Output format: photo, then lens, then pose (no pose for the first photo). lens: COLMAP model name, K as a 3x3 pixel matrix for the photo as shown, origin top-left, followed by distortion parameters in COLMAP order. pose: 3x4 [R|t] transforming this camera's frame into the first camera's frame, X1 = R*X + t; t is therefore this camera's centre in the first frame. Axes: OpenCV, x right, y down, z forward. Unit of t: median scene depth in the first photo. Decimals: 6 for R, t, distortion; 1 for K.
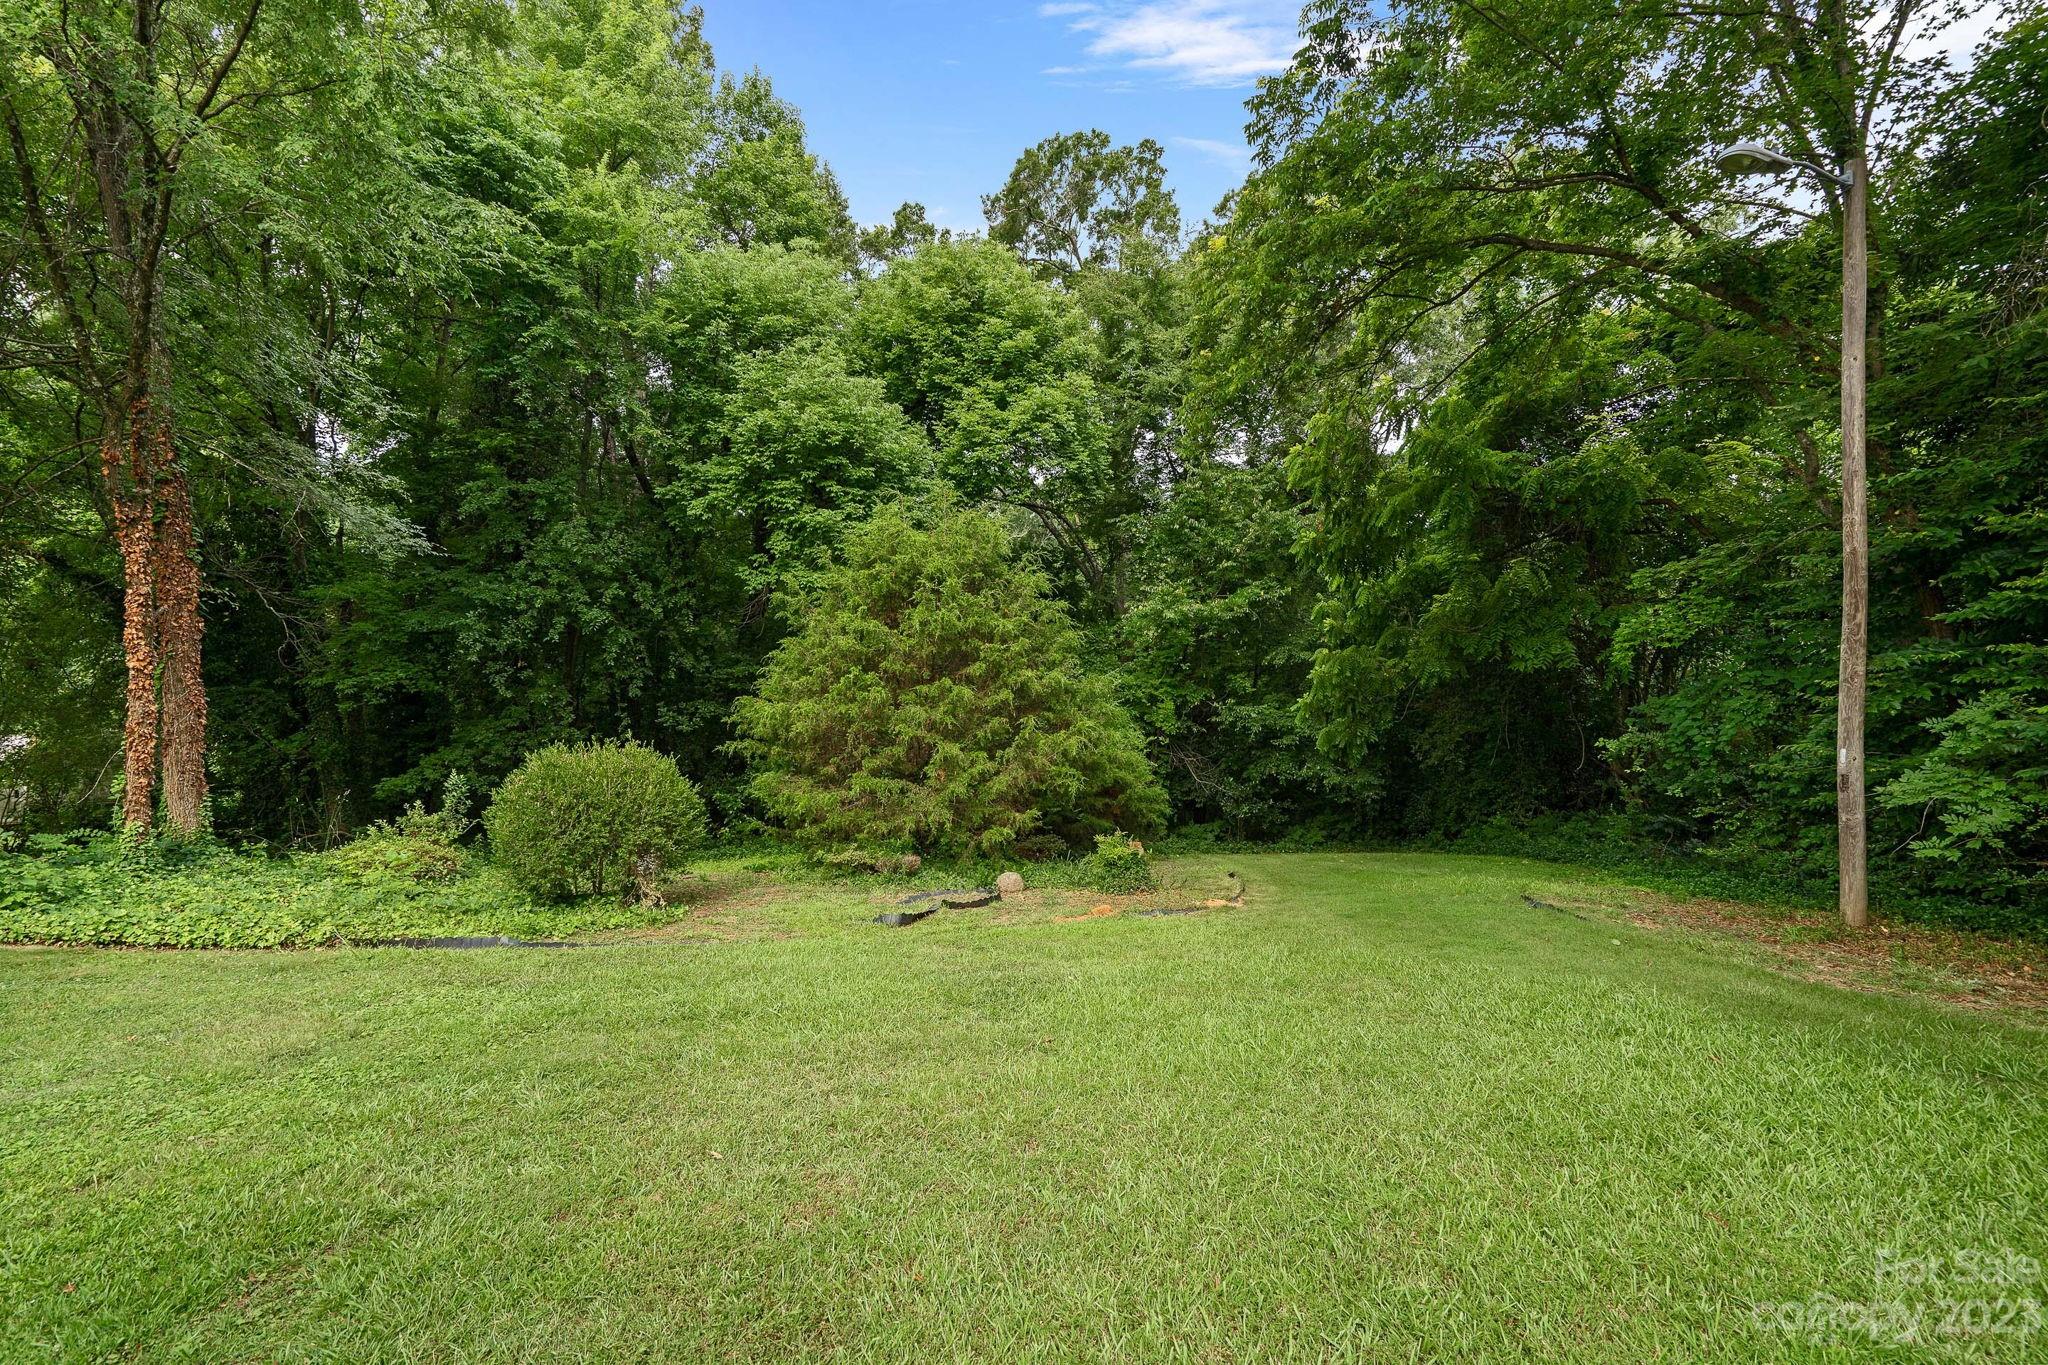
lens RADIAL K [[931.5, 0, 988.1], [0, 931.5, 674.1], [0, 0, 1]] dist [-0.006454, 0.004107]
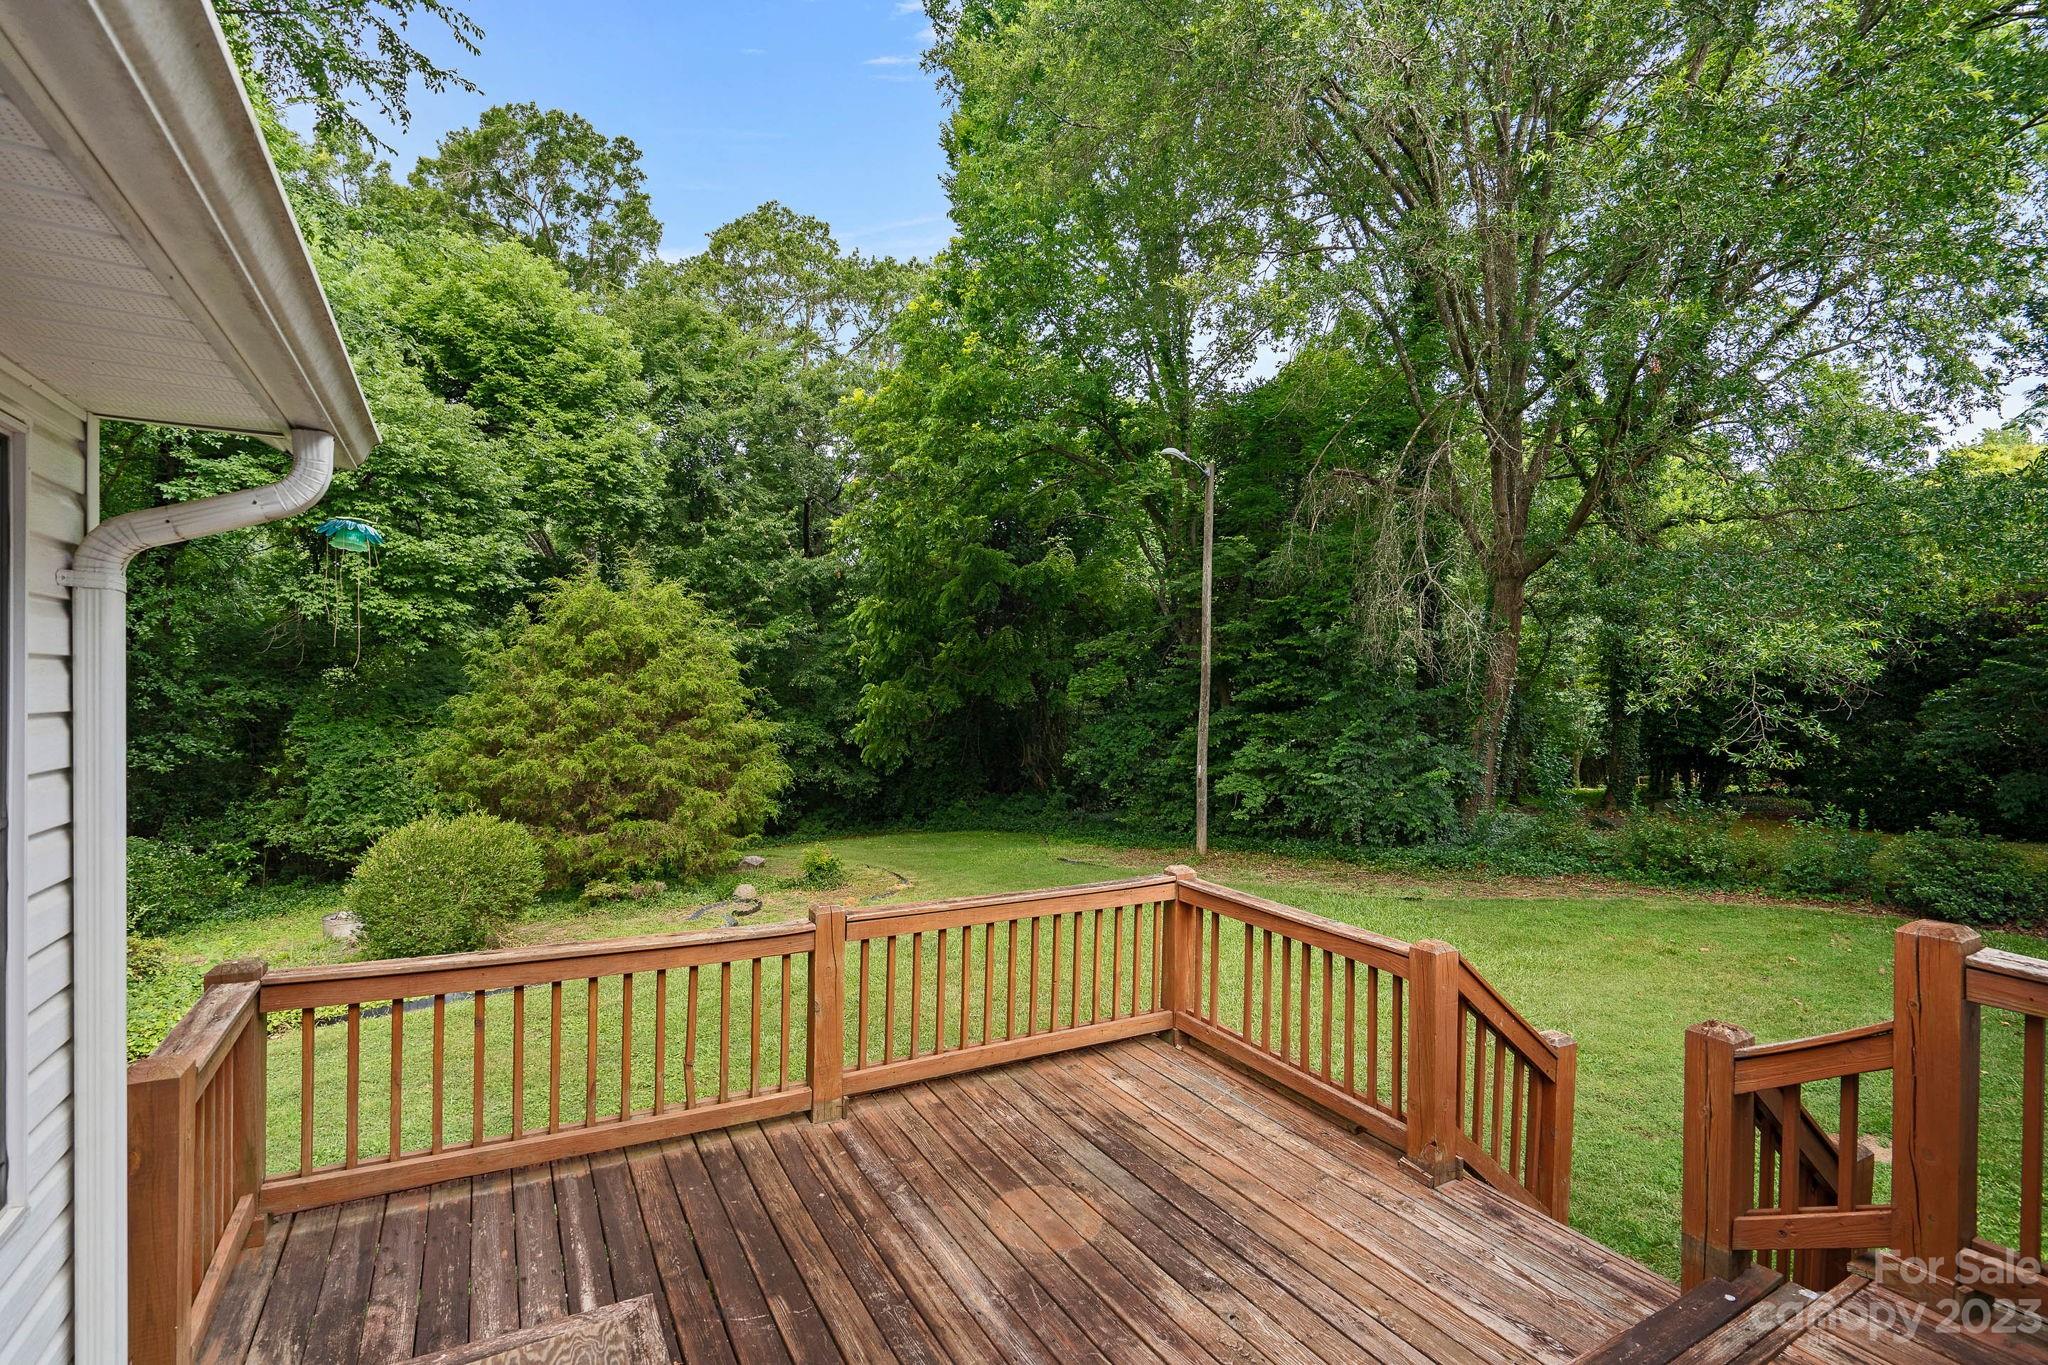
lens RADIAL K [[931.5, 0, 1031.5], [0, 931.5, 687.6], [0, 0, 1]] dist [-0.006454, 0.004107]
pose [[0.776306, 0.002096, 0.630353, -0.286930], [-0.021798, 0.999486, 0.023521, -0.058805], [-0.629980, -0.032000, 0.775952, -0.142611]]
